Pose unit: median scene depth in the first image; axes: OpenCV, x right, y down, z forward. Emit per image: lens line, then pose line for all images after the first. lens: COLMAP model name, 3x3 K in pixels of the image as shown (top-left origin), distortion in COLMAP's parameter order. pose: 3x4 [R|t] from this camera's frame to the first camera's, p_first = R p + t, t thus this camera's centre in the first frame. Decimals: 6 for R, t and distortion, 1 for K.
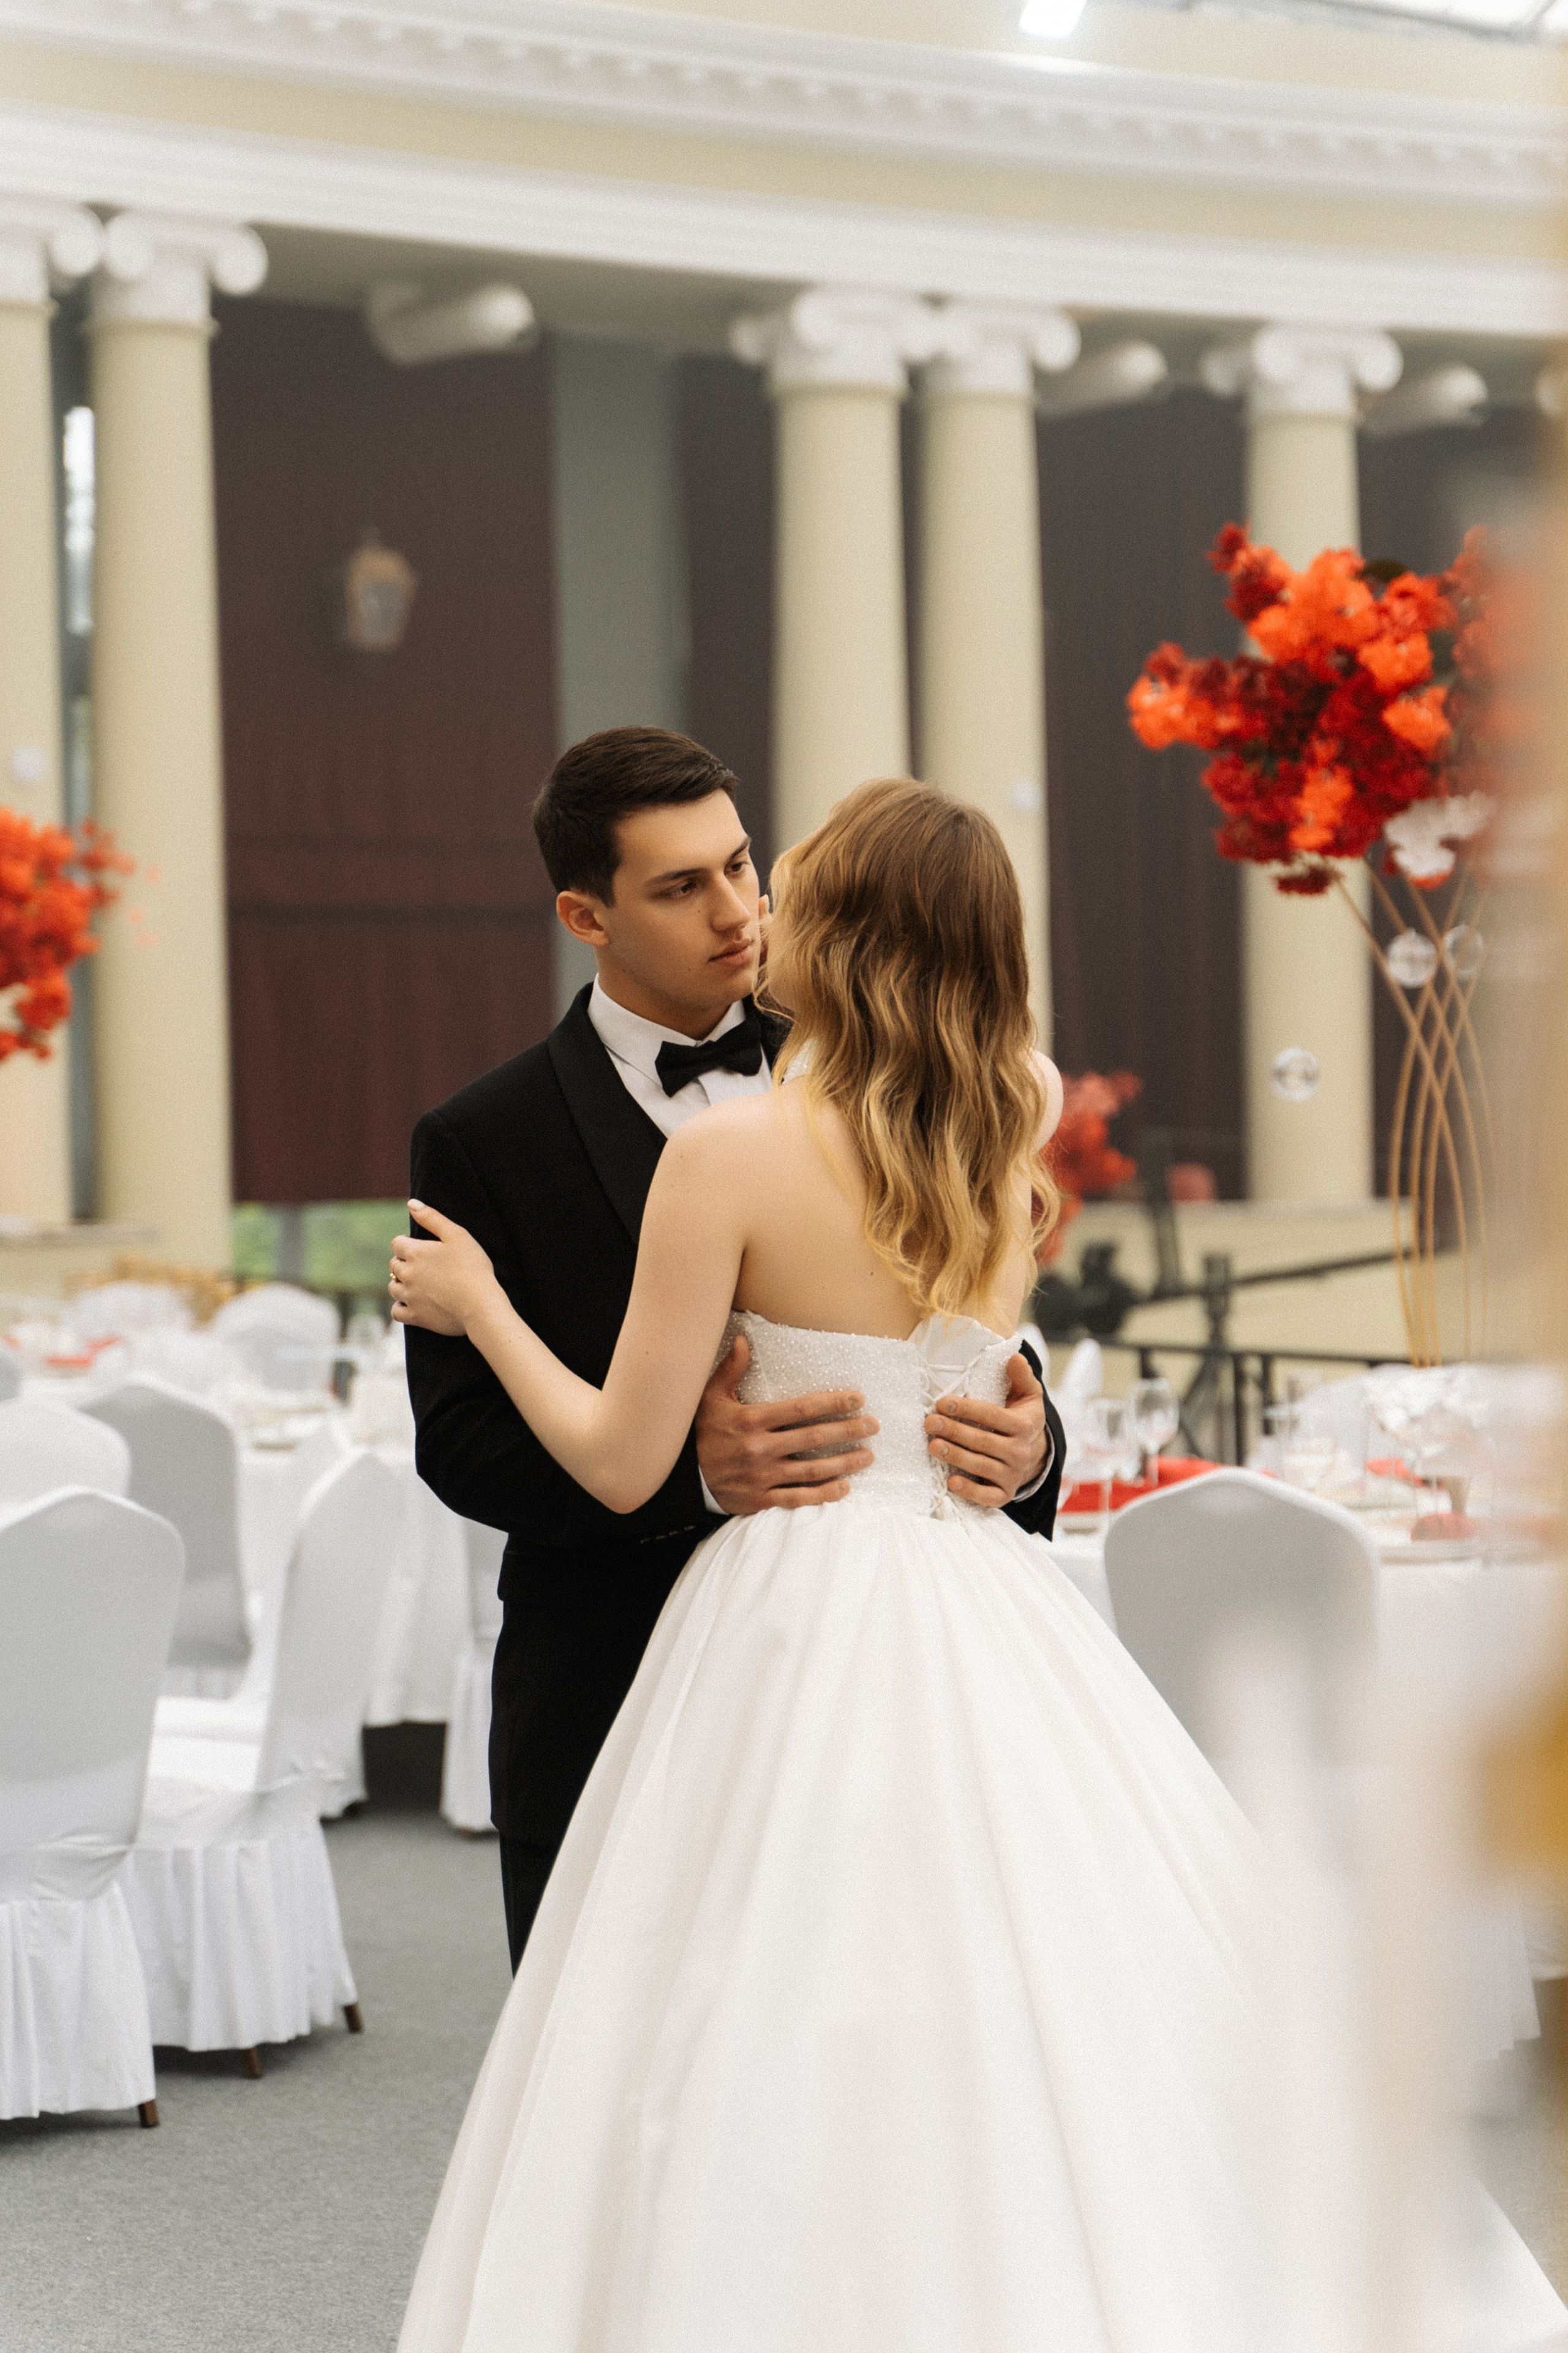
lens RADIAL K [[4956.4, 0, 775.1], [0, 4956.4, 1182.7], [0, 0, 1]] dist [0.032928, 0.000000]
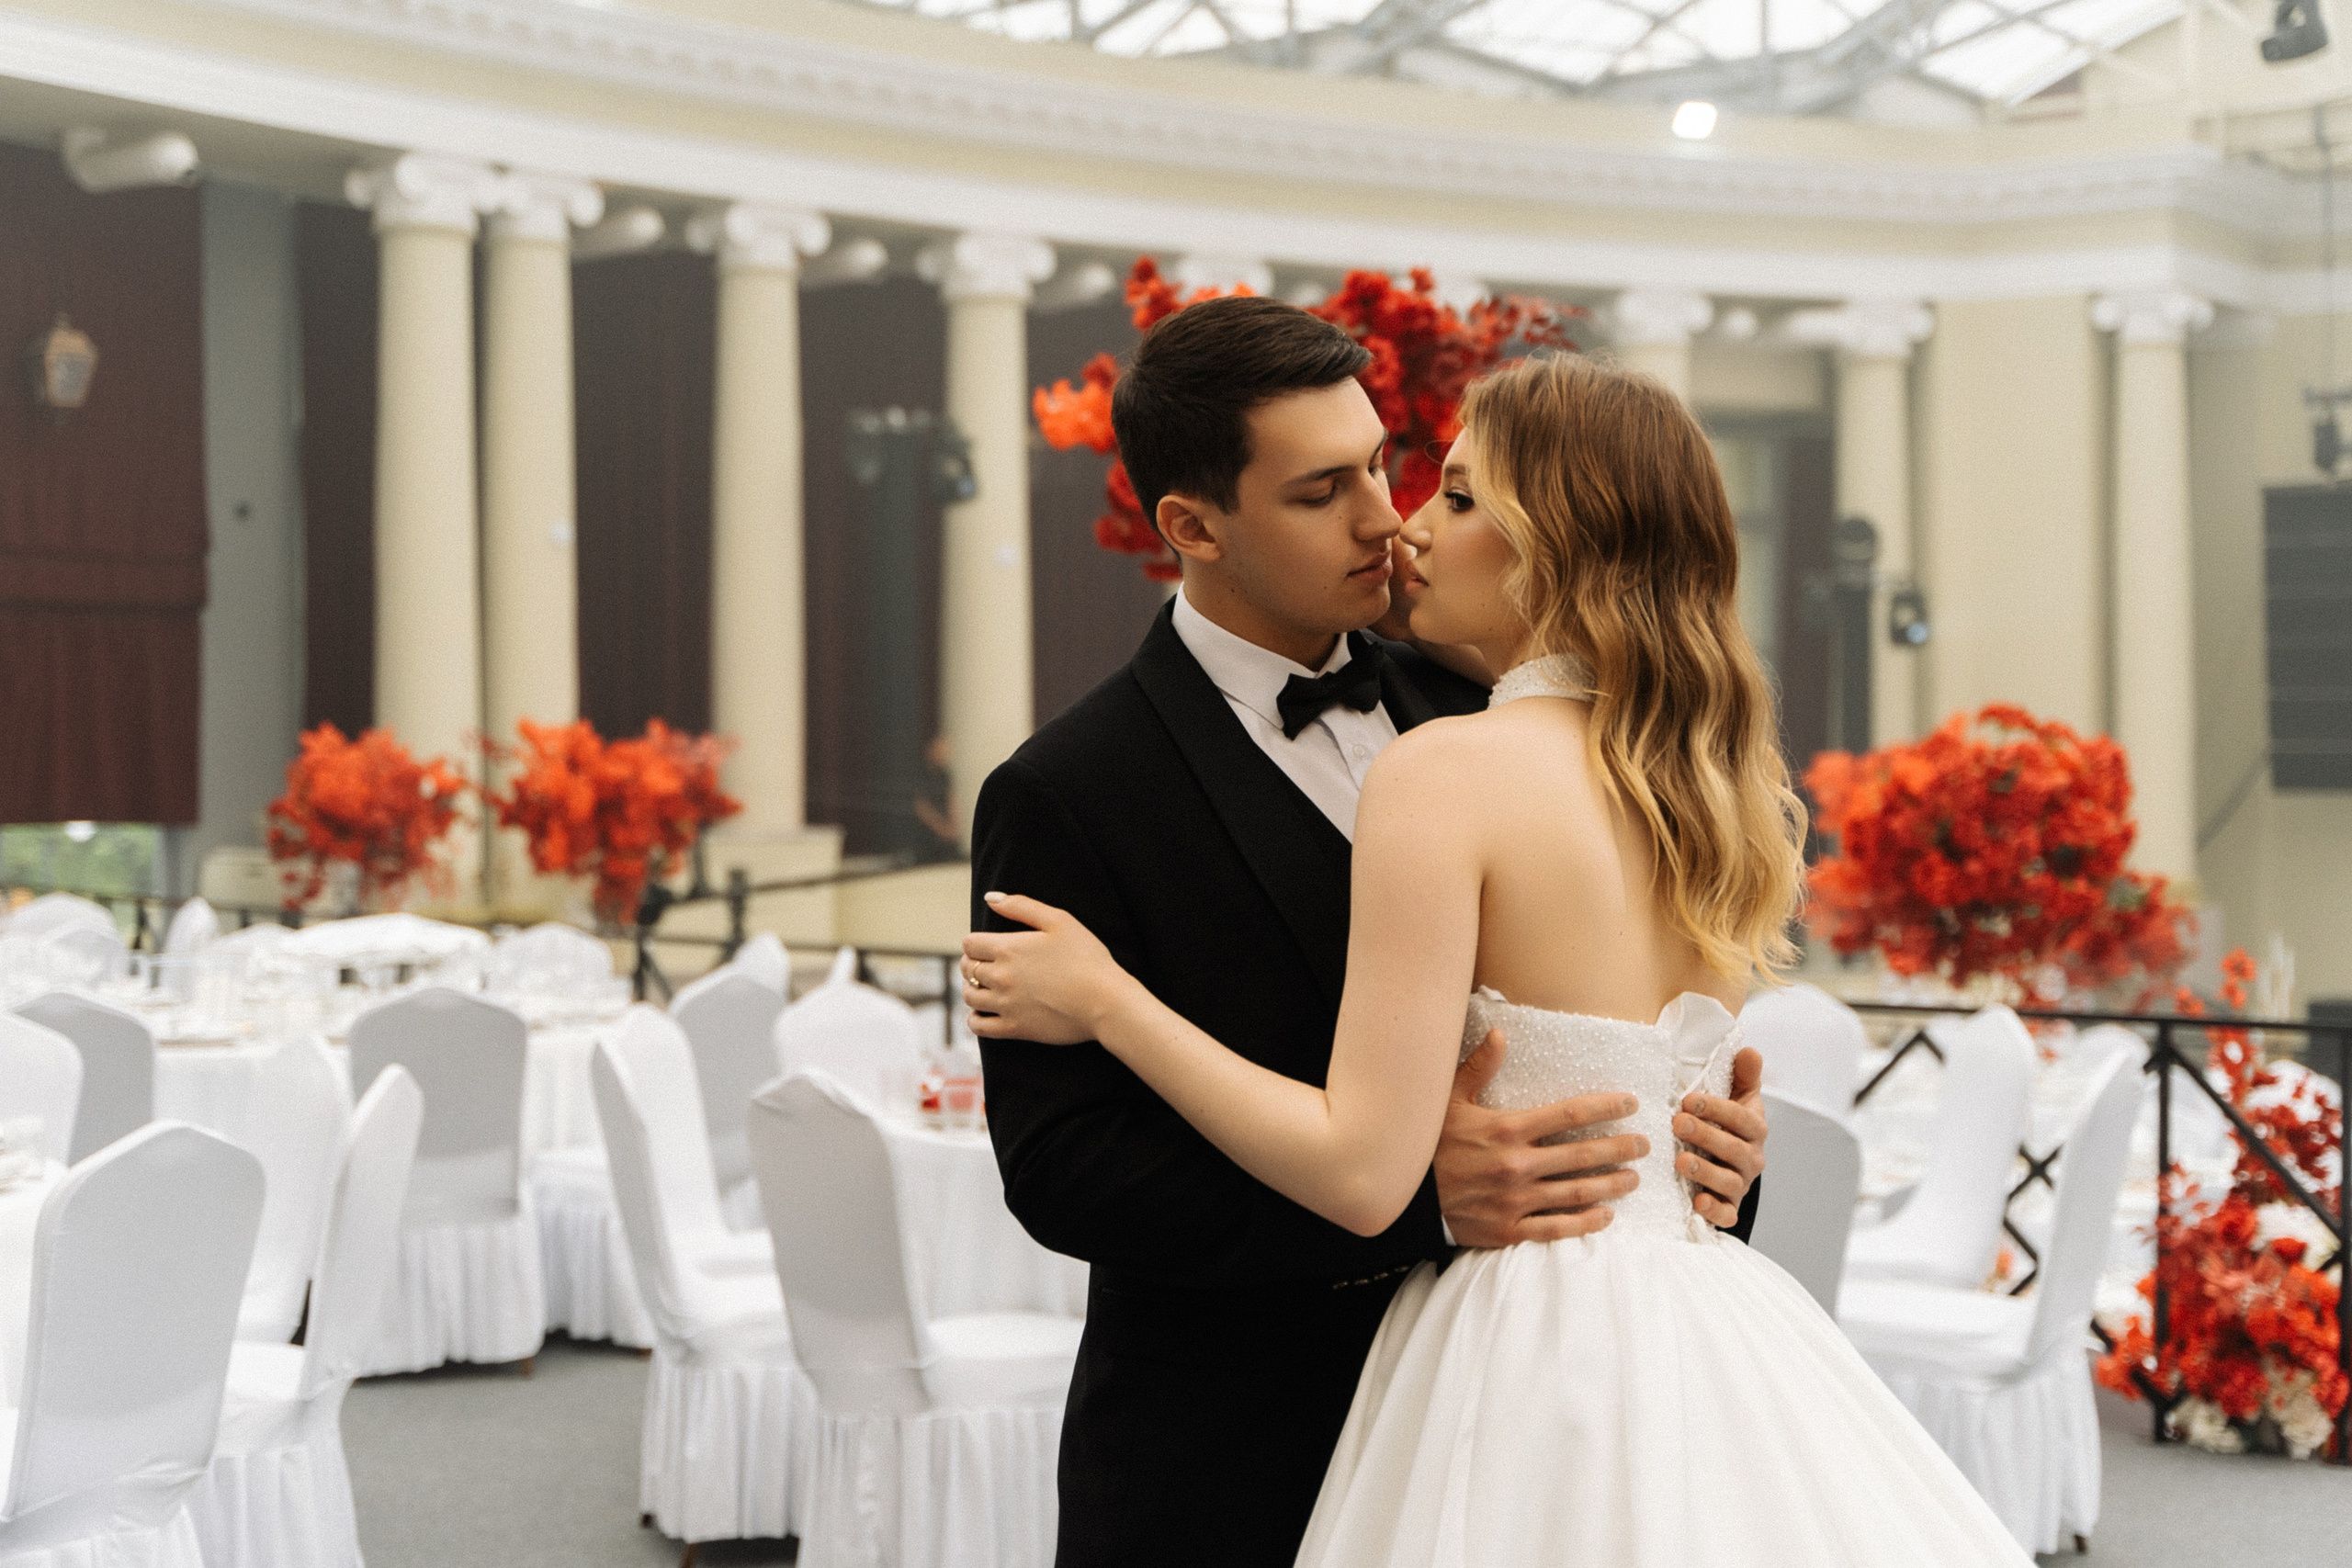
lens RADIAL K [[3480.8, 0, 1221.7], [0, 3480.8, 814.0], [0, 0, 1]] dist [0.054895, 0.000000]
pose [[0.970062, 0.010178, 0.242645, -0.058467], [-0.010068, 0.999948, -0.001696, -0.001048], [-0.242650, -0.000798, 0.970114, 0.142372]]
